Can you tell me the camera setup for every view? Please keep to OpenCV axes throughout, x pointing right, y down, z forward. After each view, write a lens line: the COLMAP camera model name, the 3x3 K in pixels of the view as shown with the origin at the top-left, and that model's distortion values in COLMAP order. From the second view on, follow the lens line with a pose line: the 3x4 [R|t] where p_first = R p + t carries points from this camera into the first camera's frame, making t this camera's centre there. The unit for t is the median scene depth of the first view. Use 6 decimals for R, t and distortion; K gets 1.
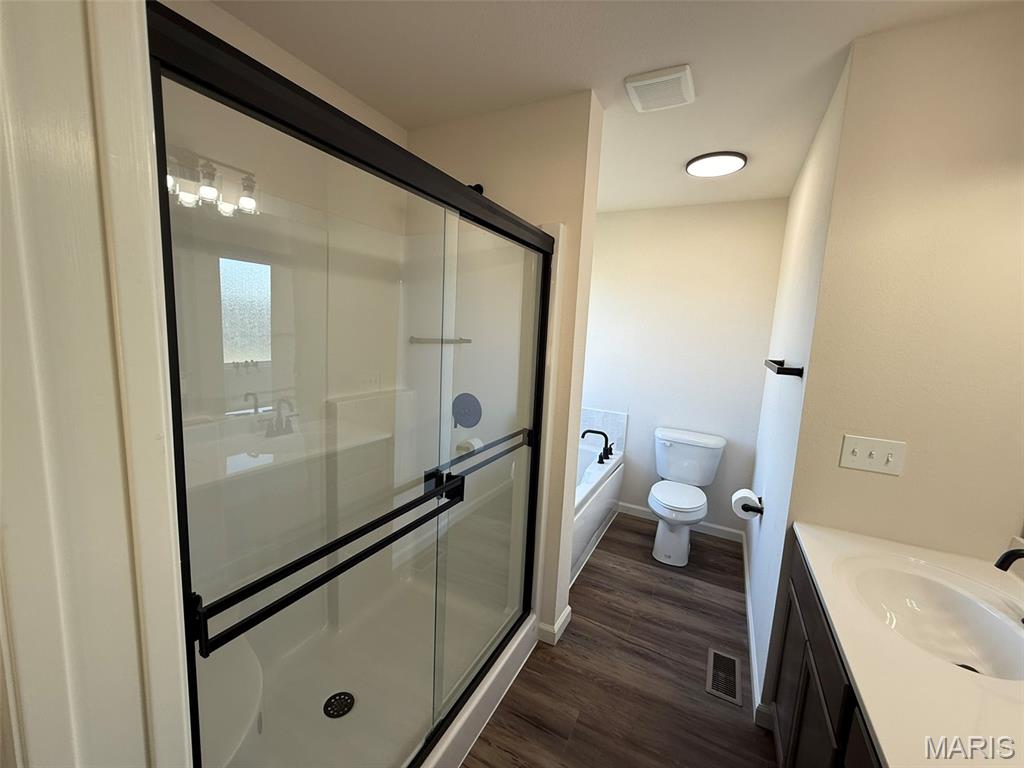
lens RADIAL K [[408.0, 0, 509.4], [0, 408.0, 382.8], [0, 0, 1]] dist [-0.002121, 0.000723]
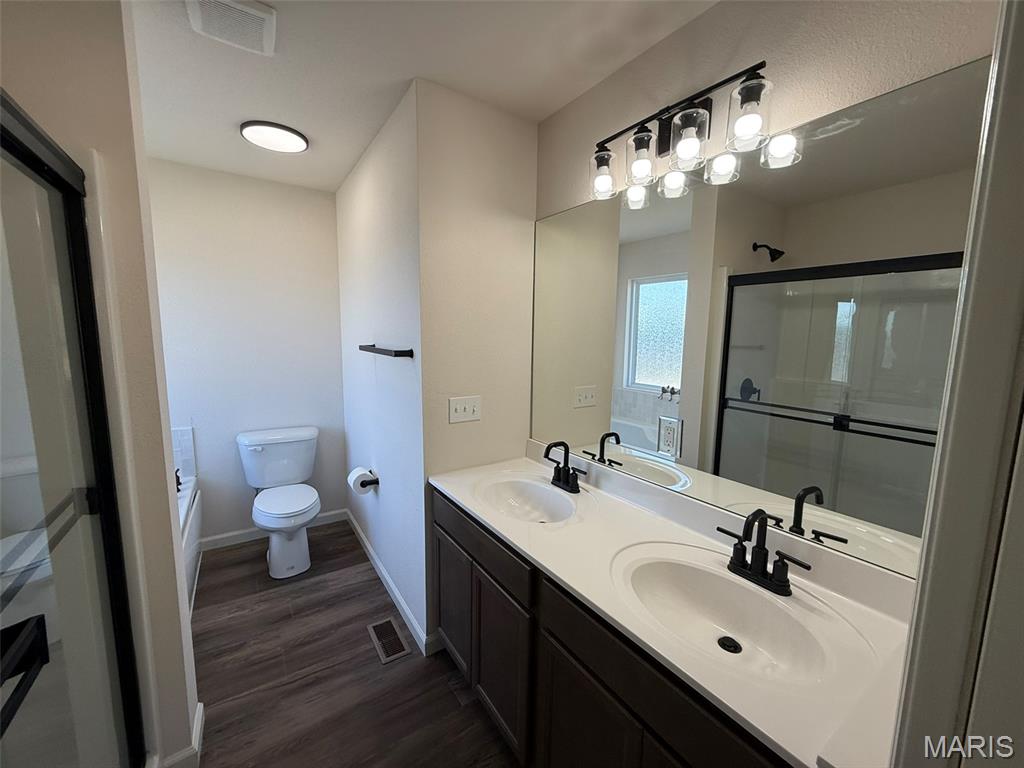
lens RADIAL K [[408.0, 0, 509.4], [0, 408.0, 382.8], [0, 0, 1]] dist [-0.002121, 0.000723]
pose [[0.475880, -0.150139, 0.866601, -0.117261], [0.123294, 0.986980, 0.103290, -0.018437], [-0.870825, 0.057693, 0.488195, 0.117811]]
